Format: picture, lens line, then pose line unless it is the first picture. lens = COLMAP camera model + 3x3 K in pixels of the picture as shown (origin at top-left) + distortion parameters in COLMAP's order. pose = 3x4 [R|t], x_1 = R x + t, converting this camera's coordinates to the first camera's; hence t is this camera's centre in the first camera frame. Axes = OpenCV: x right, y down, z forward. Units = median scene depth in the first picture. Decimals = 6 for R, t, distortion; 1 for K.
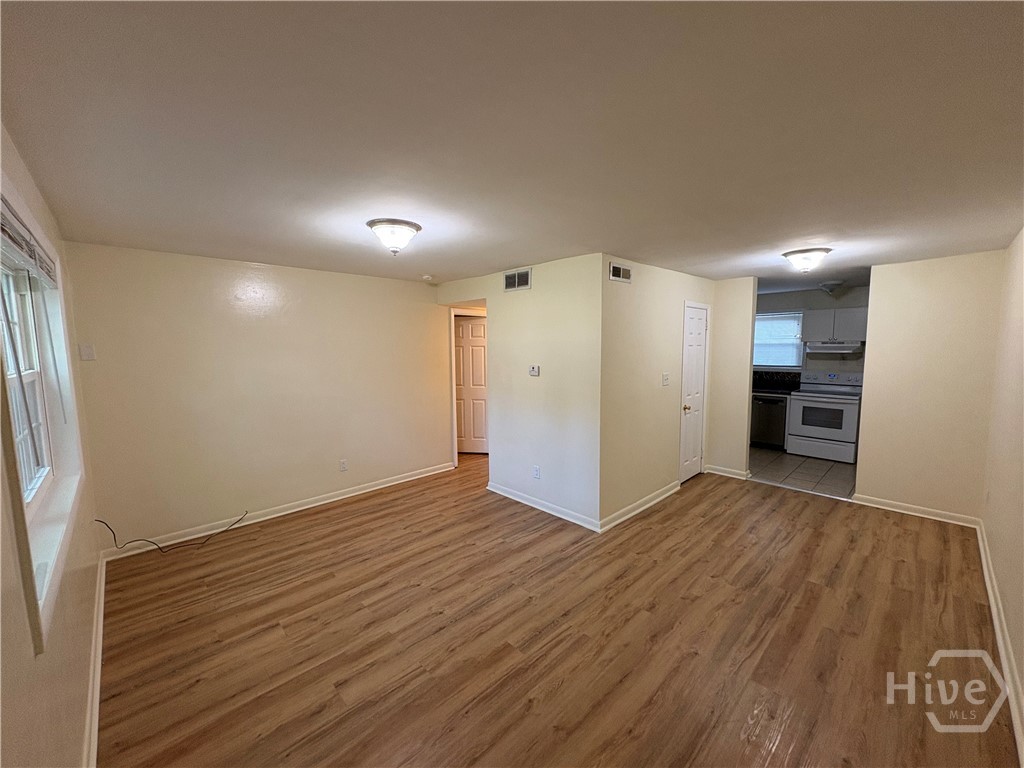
lens RADIAL K [[410.9, 0, 513.0], [0, 410.9, 384.8], [0, 0, 1]] dist [0.002317, -0.000232]
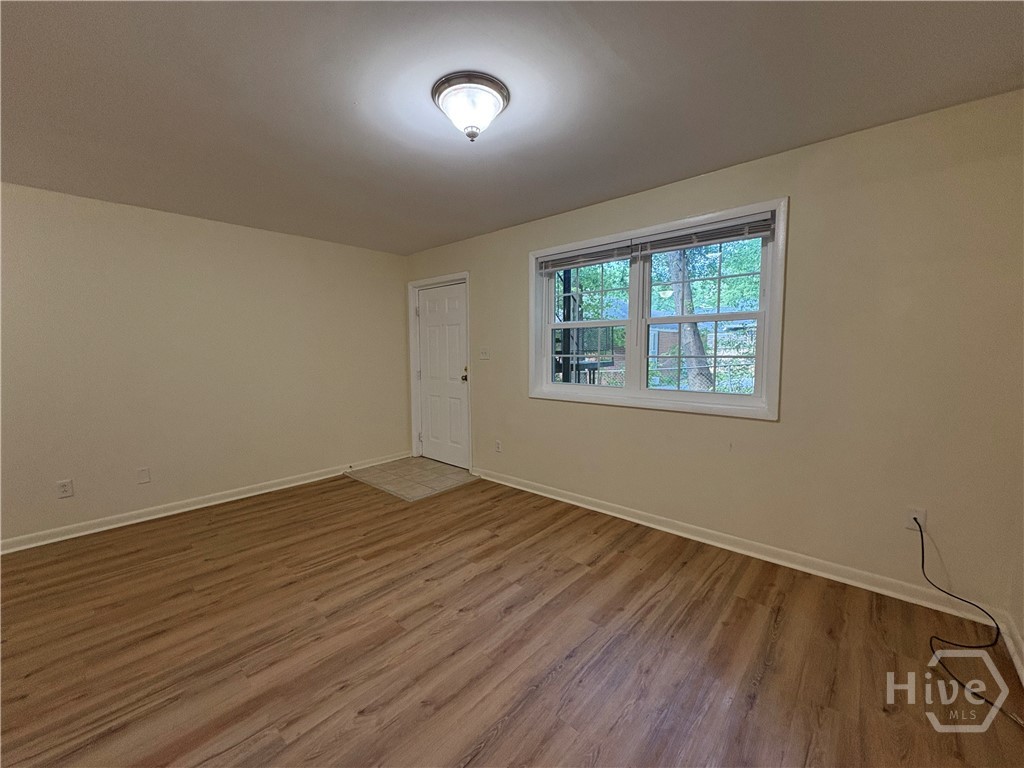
lens RADIAL K [[410.9, 0, 506.3], [0, 410.9, 378.5], [0, 0, 1]] dist [0.002317, -0.000232]
pose [[-0.998127, 0.019349, -0.058032, -0.216661], [0.009276, 0.985561, 0.169066, -0.030674], [0.060466, 0.168212, -0.983895, 1.298384]]
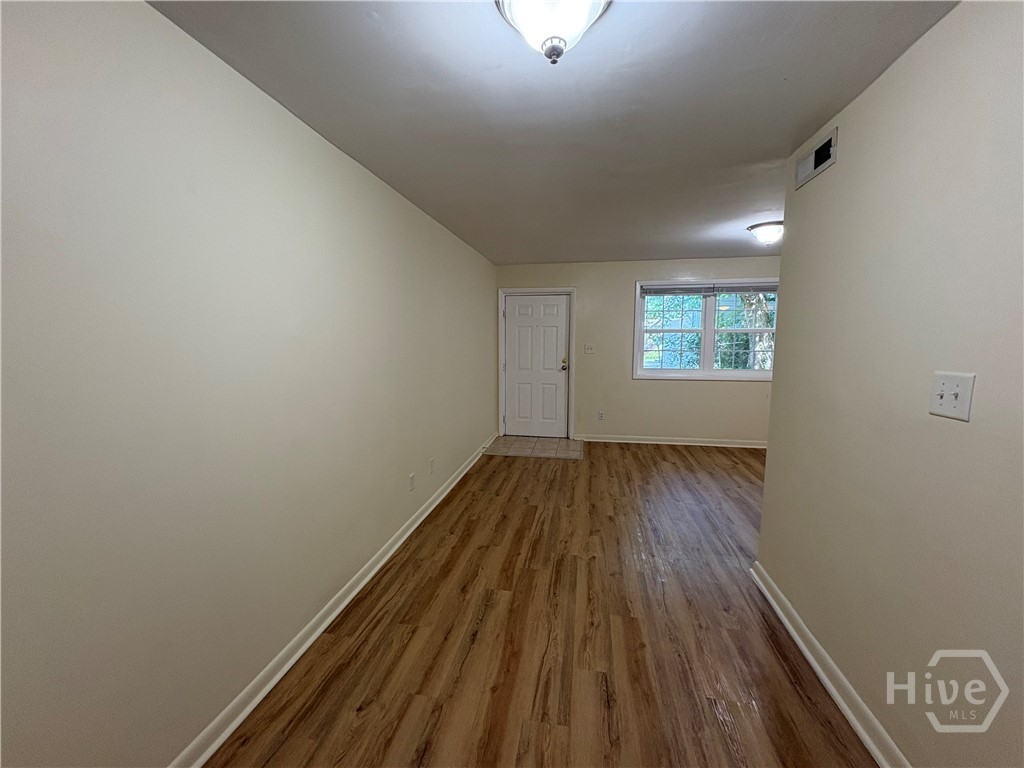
lens RADIAL K [[410.9, 0, 510.6], [0, 410.9, 386.6], [0, 0, 1]] dist [0.002317, -0.000232]
pose [[-0.817027, 0.078122, -0.571283, 0.920181], [-0.049654, 0.977566, 0.204694, -0.073579], [0.574458, 0.195607, -0.794818, 1.254539]]
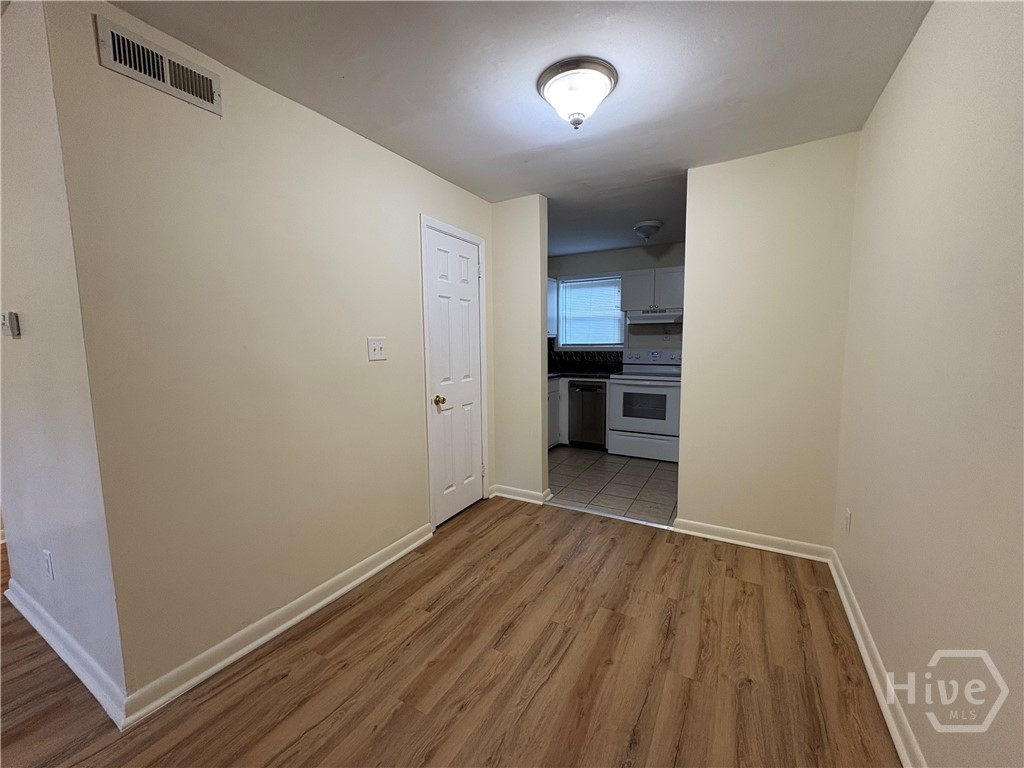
lens RADIAL K [[410.9, 0, 512.9], [0, 410.9, 385.6], [0, 0, 1]] dist [0.002317, -0.000232]
pose [[0.957638, -0.031902, 0.286203, 0.462526], [0.030394, 0.999491, 0.009708, 0.041474], [-0.286367, -0.000598, 0.958120, 0.516392]]
